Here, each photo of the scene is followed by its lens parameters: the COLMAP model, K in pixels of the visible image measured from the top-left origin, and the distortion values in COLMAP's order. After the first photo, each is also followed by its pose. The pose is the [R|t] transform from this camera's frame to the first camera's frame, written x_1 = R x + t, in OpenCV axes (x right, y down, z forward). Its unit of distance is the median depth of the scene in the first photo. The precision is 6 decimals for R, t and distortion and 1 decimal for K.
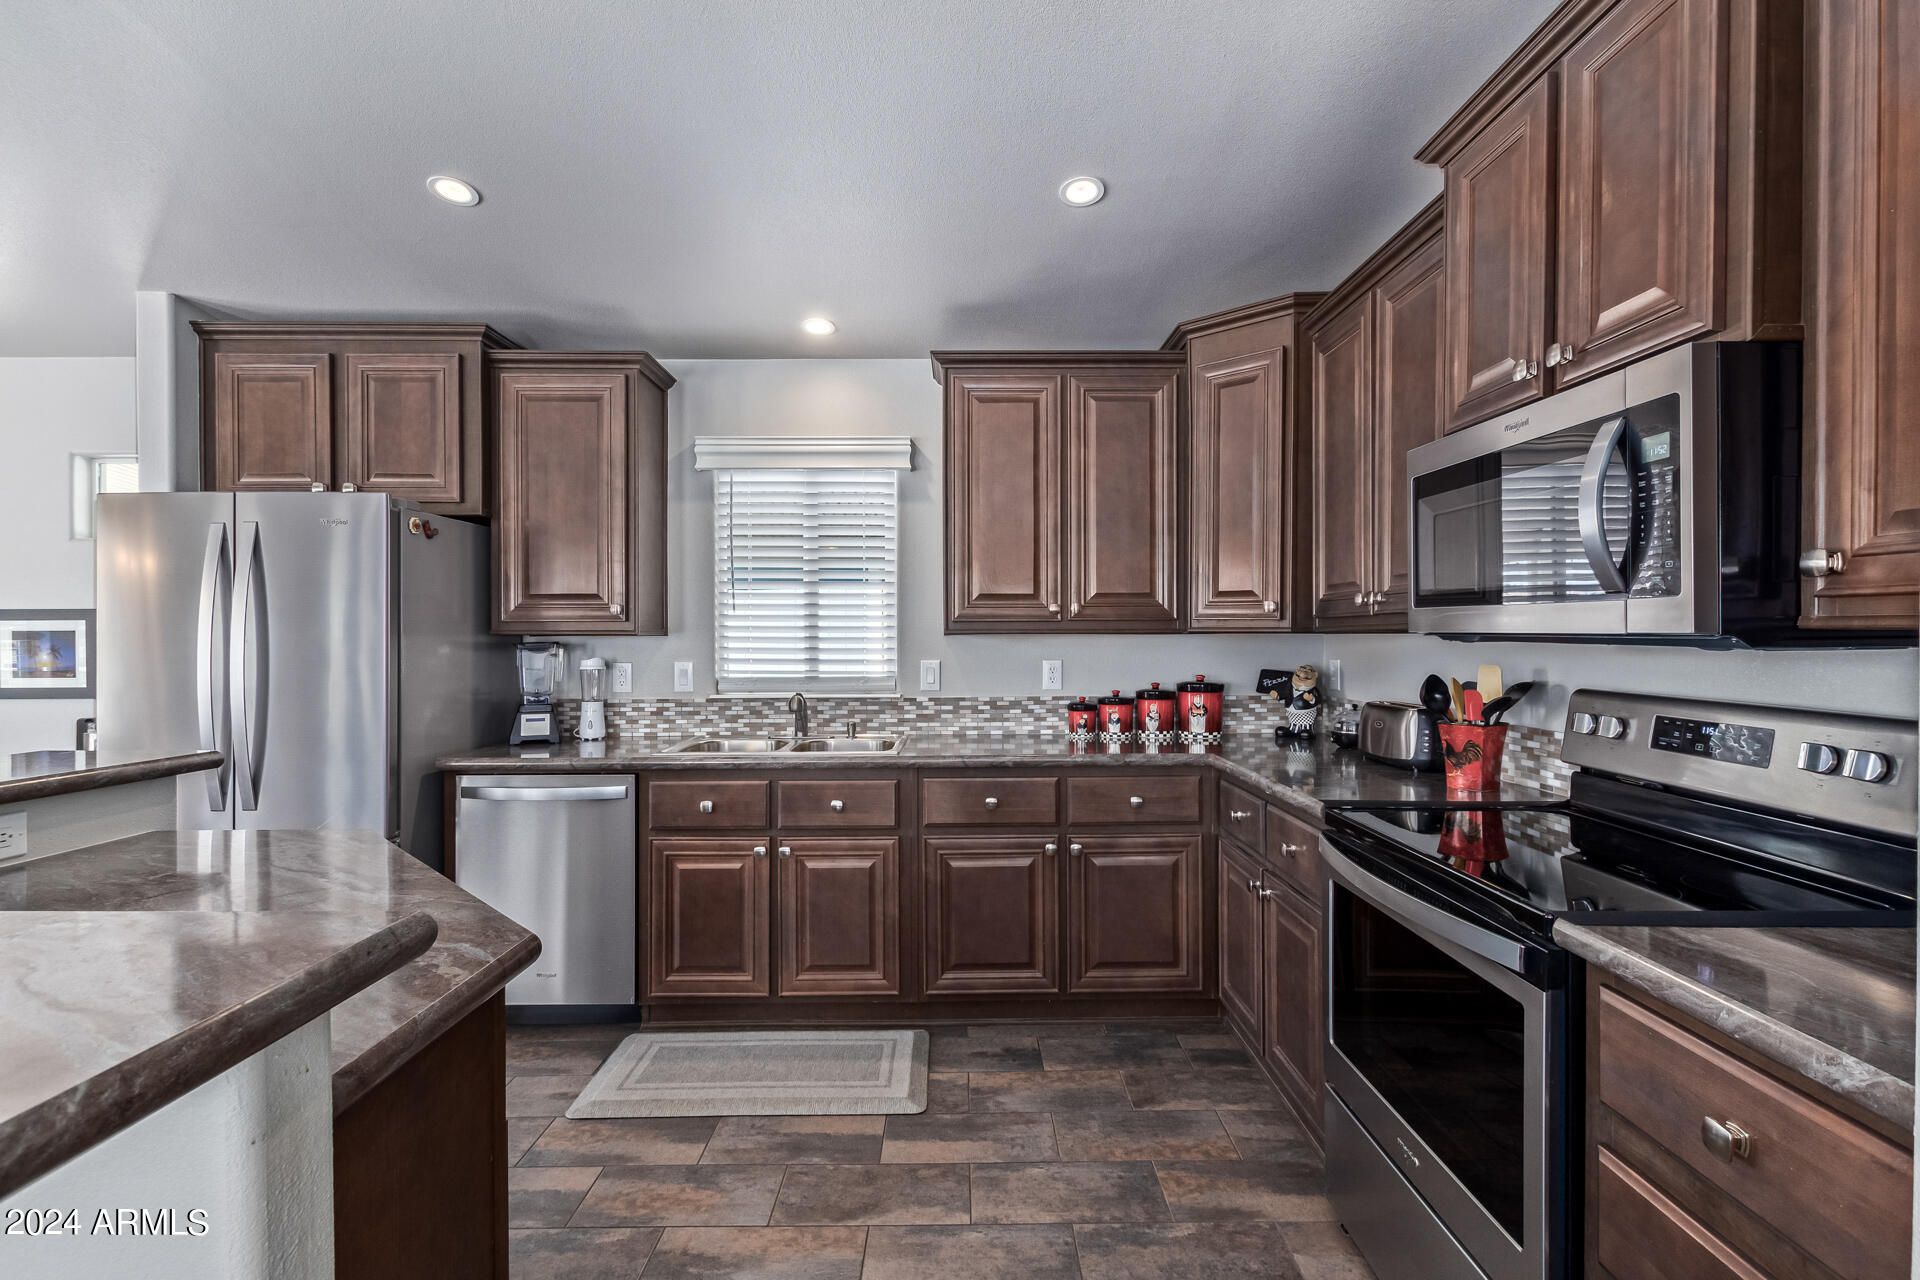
lens RADIAL K [[874.6, 0, 970.2], [0, 874.6, 633.3], [0, 0, 1]] dist [0.001295, 0.001133]
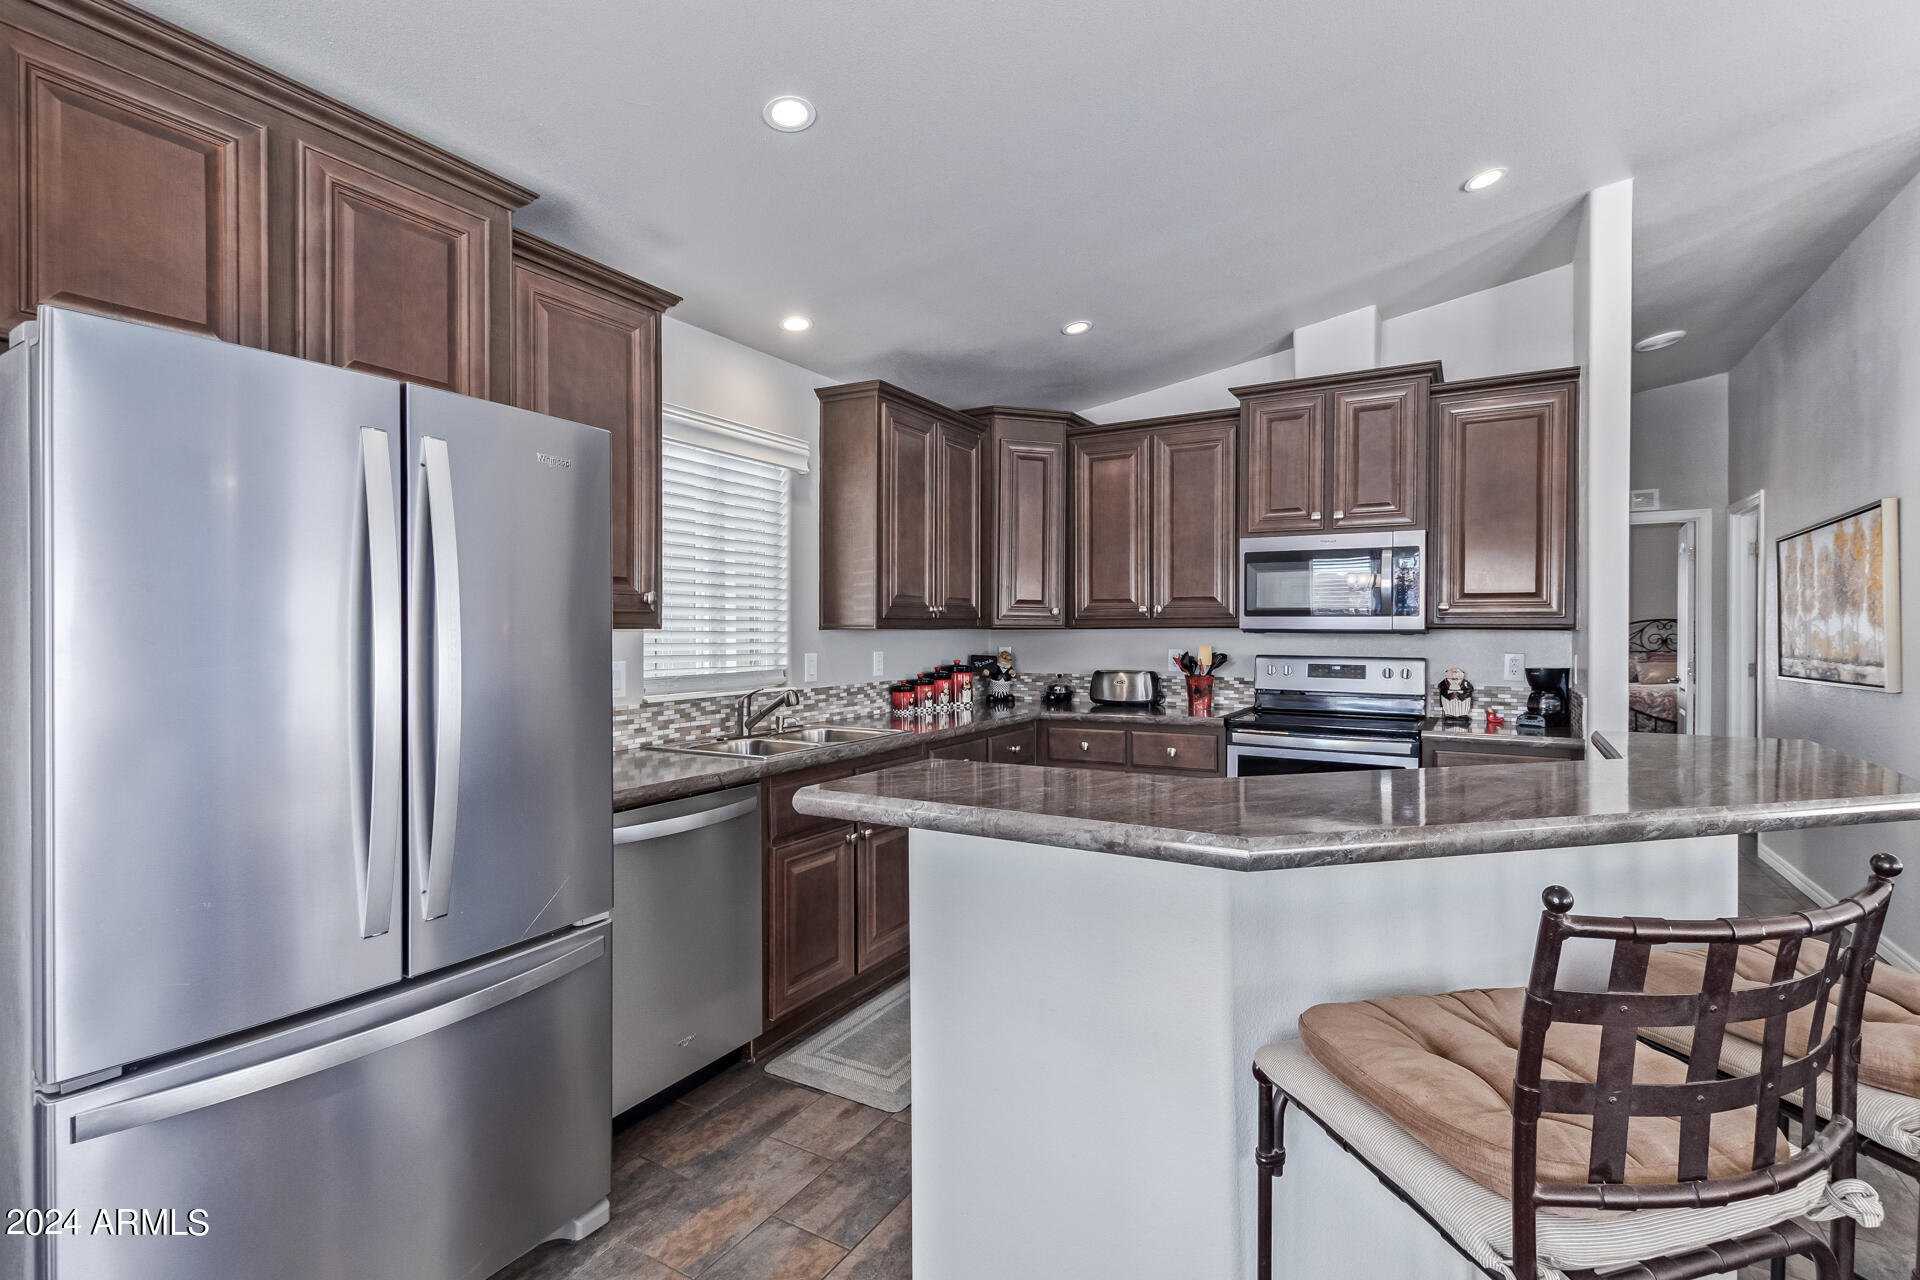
lens RADIAL K [[874.6, 0, 965.9], [0, 874.6, 634.1], [0, 0, 1]] dist [0.001295, 0.001133]
pose [[0.521014, -0.002151, 0.853546, -0.927205], [-0.001448, 0.999993, 0.003404, 0.003684], [-0.853547, -0.003010, 0.521007, 0.305167]]
